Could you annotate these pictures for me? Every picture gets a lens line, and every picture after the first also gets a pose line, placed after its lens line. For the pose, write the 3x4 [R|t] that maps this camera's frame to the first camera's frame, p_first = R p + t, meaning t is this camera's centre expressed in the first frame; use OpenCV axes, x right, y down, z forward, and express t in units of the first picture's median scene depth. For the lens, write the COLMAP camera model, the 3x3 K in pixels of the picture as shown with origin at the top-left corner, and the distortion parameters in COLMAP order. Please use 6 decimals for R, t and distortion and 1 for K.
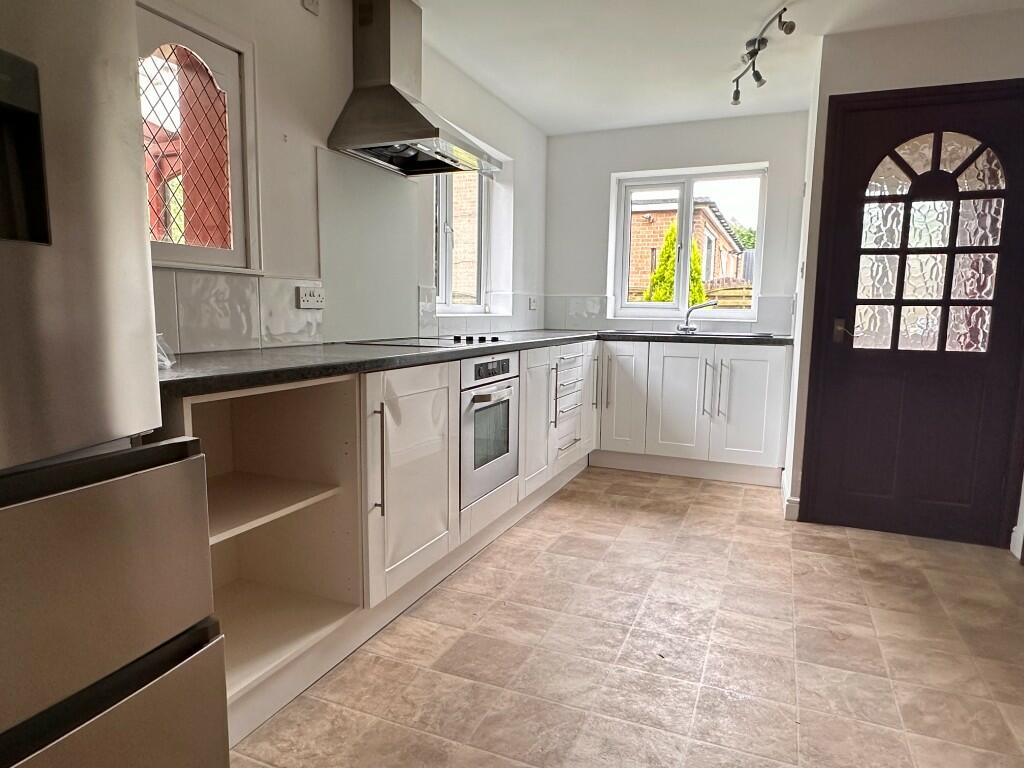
lens RADIAL K [[628.6, 0, 508.3], [0, 628.6, 390.1], [0, 0, 1]] dist [-0.007954, 0.001908]
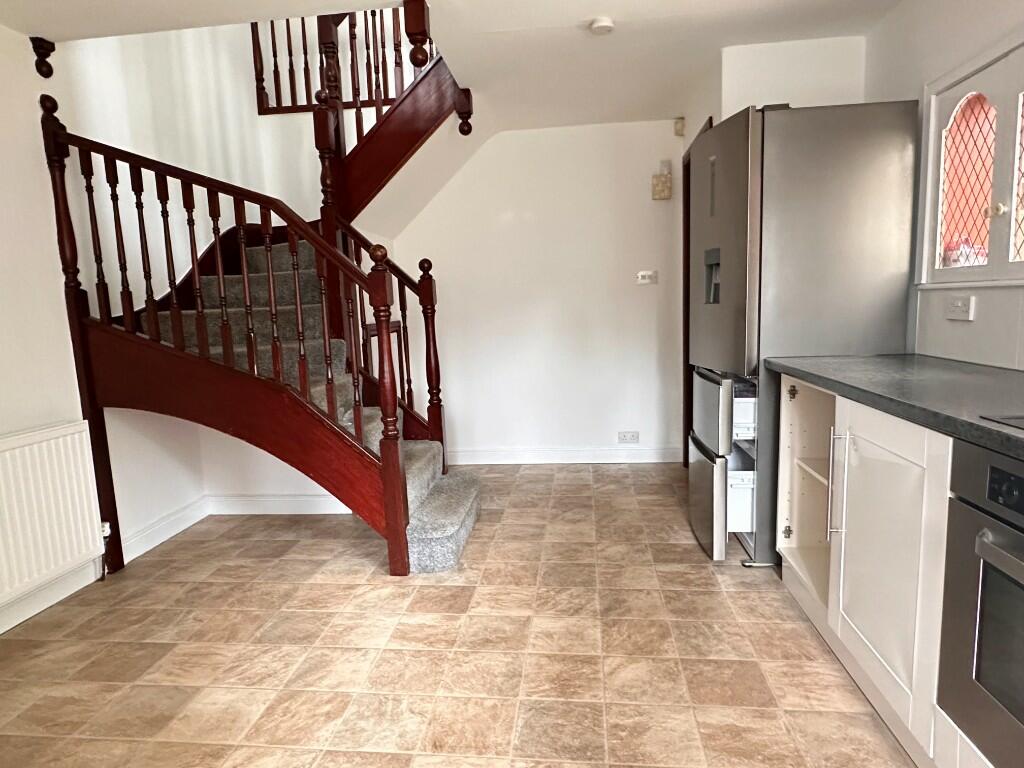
lens RADIAL K [[628.6, 0, 510.4], [0, 628.6, 385.9], [0, 0, 1]] dist [-0.007954, 0.001908]
pose [[-0.956493, 0.062105, -0.285068, 0.436468], [-0.009578, 0.969870, 0.243436, -0.217629], [0.291598, 0.235575, -0.927079, 1.369852]]
